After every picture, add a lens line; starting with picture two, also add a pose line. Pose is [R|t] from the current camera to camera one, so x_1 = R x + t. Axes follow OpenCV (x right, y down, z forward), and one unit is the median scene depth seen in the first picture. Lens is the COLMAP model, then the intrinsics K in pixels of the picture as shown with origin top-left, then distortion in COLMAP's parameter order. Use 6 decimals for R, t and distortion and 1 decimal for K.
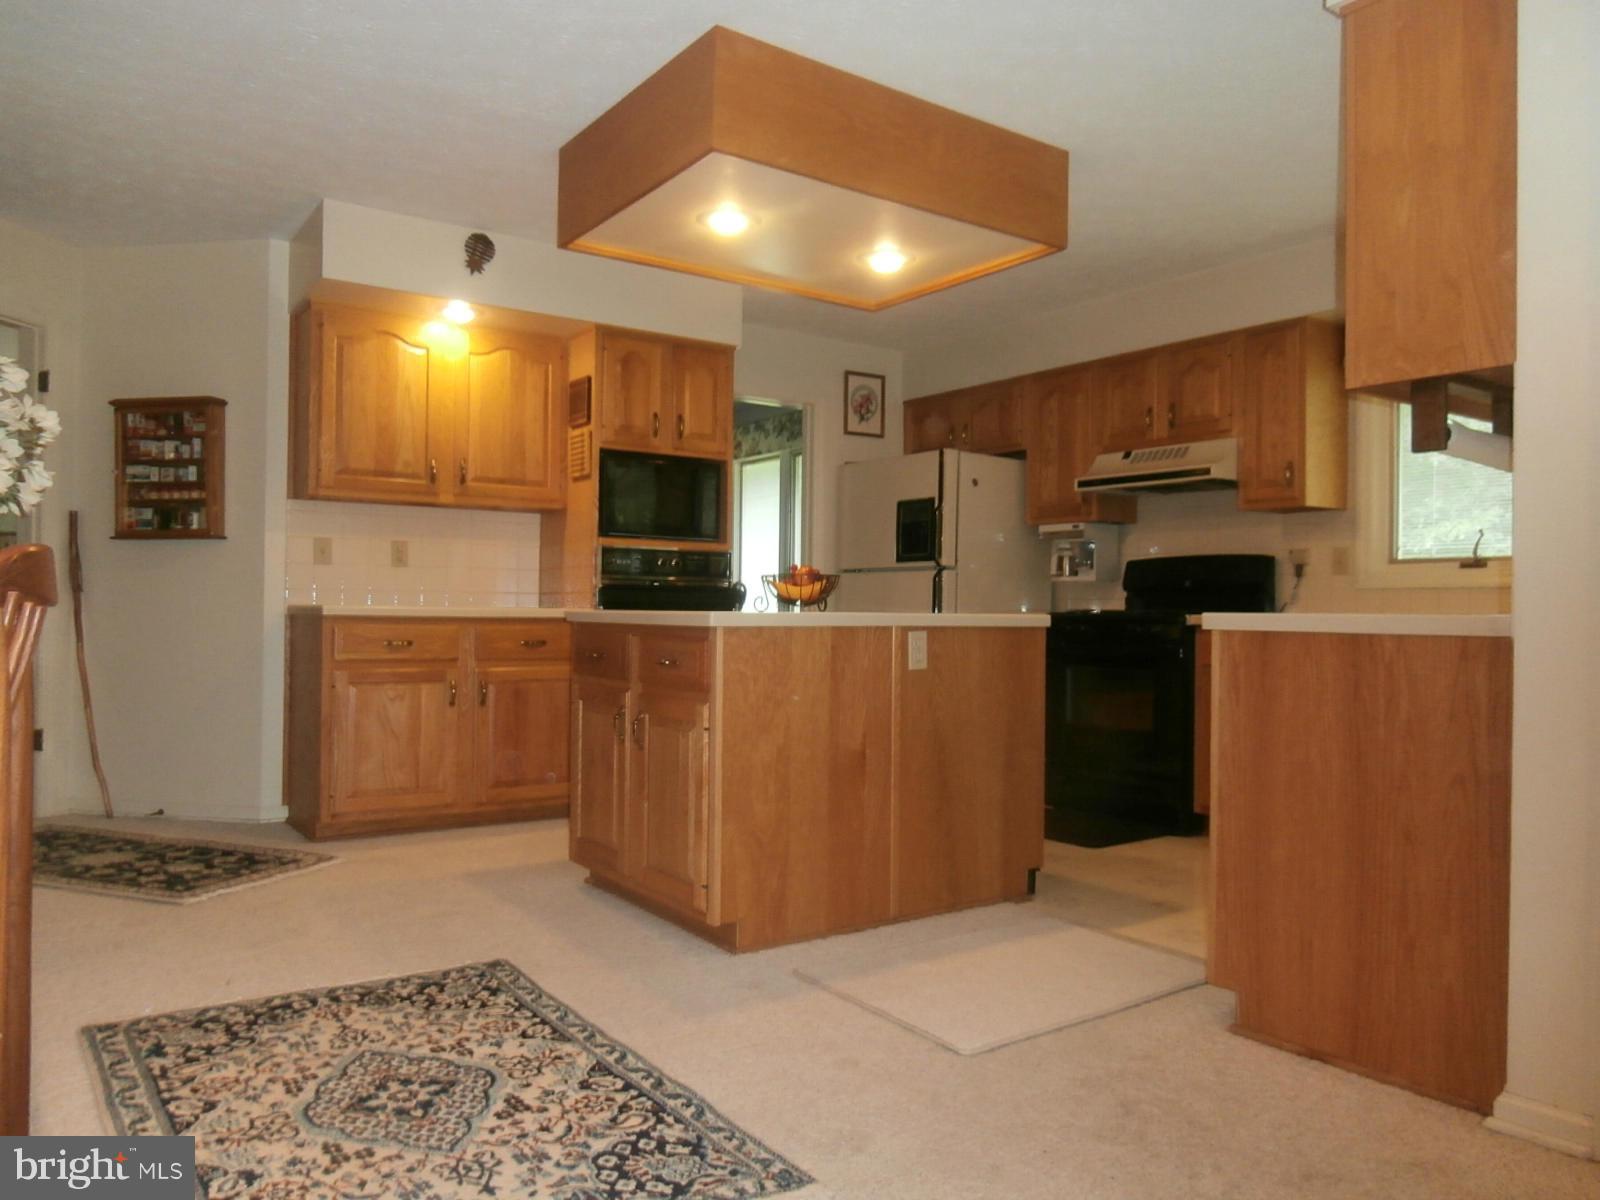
lens RADIAL K [[1129.9, 0, 815.6], [0, 1129.9, 600.9], [0, 0, 1]] dist [0.008675, 0.004167]
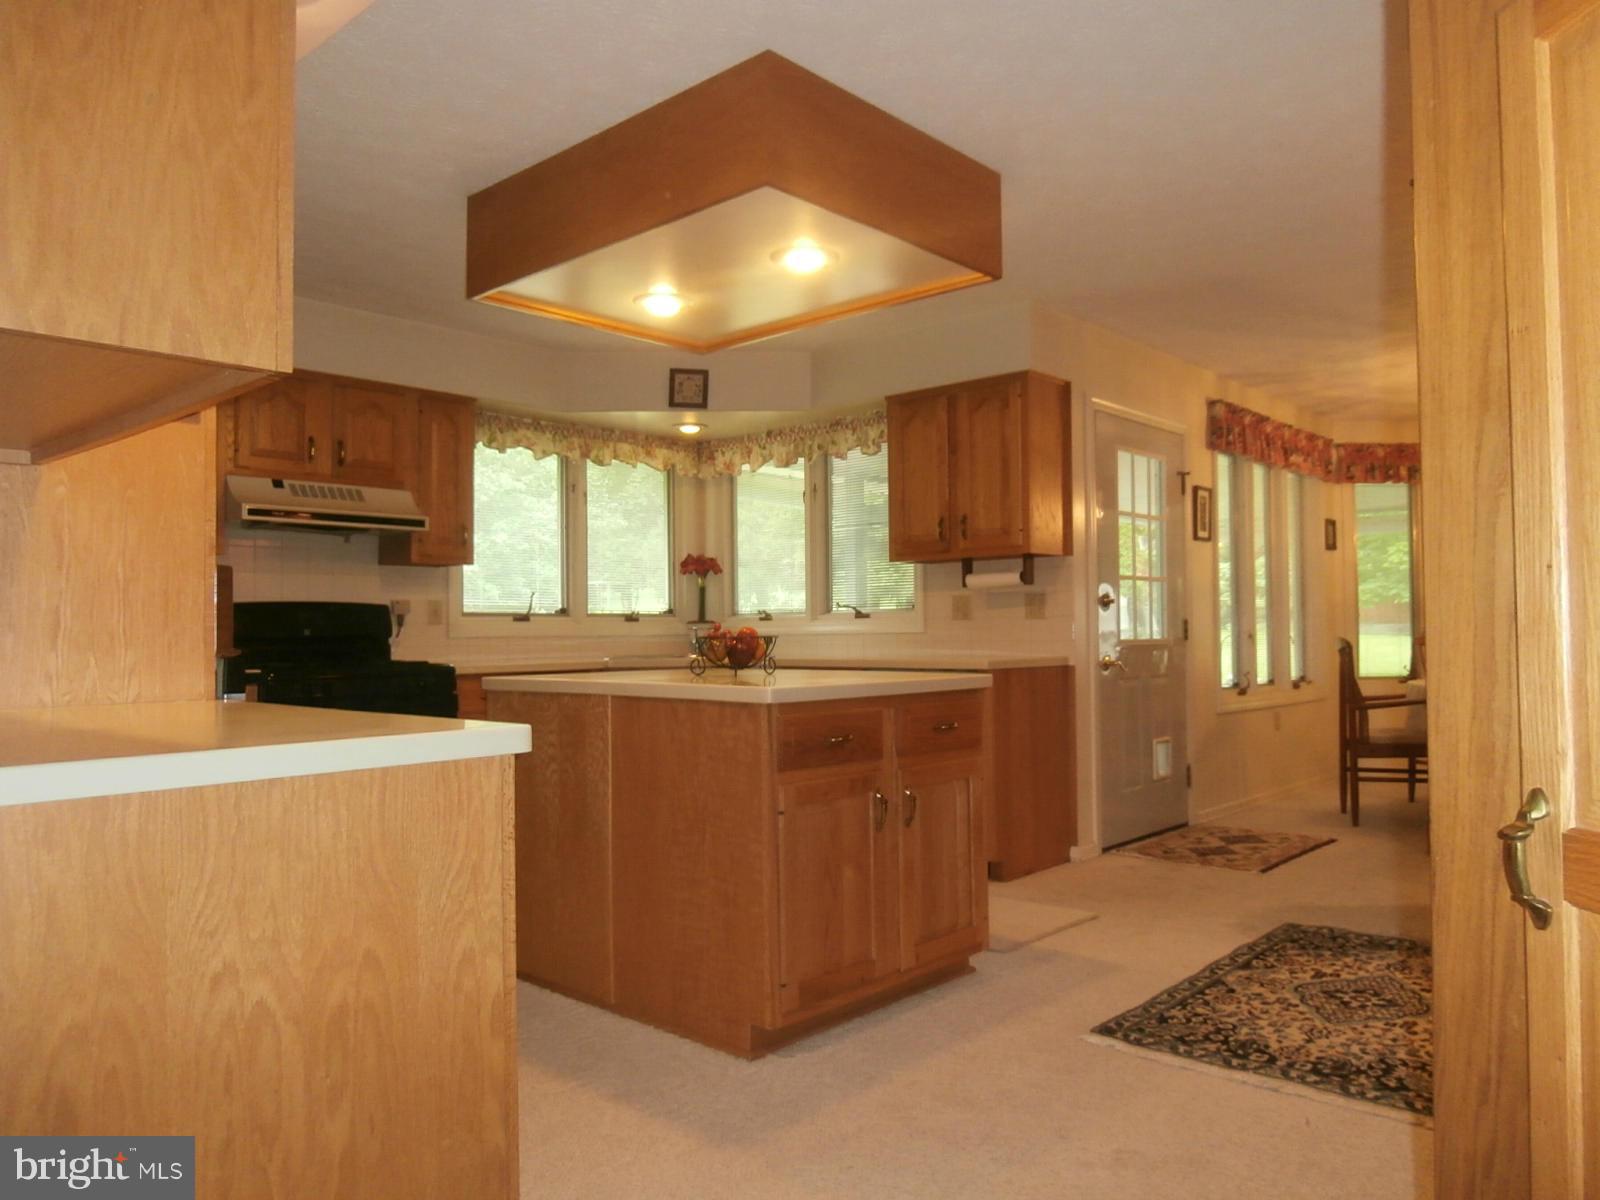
lens RADIAL K [[1129.9, 0, 815.6], [0, 1129.9, 600.9], [0, 0, 1]] dist [0.008675, 0.004167]
pose [[-0.209511, 0.016666, 0.977664, -1.493192], [0.000141, 0.999855, -0.017014, -0.057488], [-0.977806, -0.003427, -0.209483, 1.786967]]
